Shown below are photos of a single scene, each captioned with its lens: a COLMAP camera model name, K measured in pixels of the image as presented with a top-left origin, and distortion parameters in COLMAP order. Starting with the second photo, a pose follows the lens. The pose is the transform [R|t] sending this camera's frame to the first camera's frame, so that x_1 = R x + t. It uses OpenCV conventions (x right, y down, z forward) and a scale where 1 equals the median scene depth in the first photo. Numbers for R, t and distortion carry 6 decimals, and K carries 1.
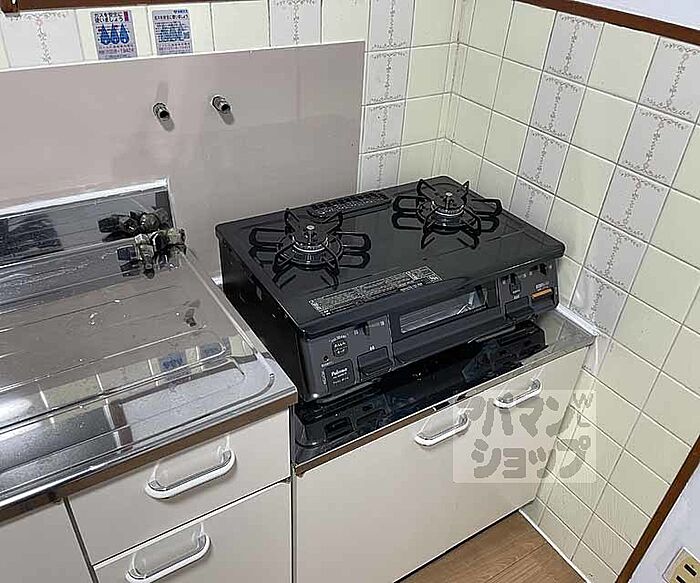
lens RADIAL K [[587.7, 0, 348.9], [0, 587.7, 301.1], [0, 0, 1]] dist [-0.008675, -0.013512]
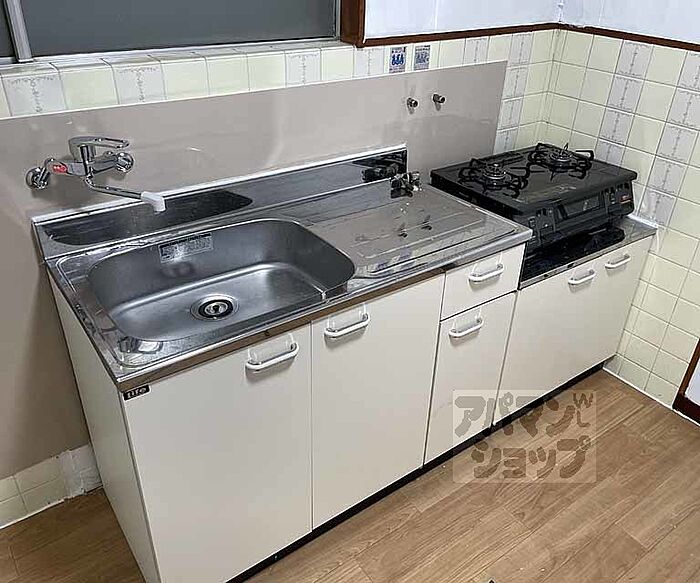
lens RADIAL K [[598.0, 0, 350.0], [0, 598.0, 291.5], [0, 0, 1]] dist [-0.000211, -0.002447]
pose [[0.997438, -0.053954, 0.046967, -0.557532], [0.057071, 0.996067, -0.067780, 0.316259], [-0.043126, 0.070287, 0.996594, -0.663133]]
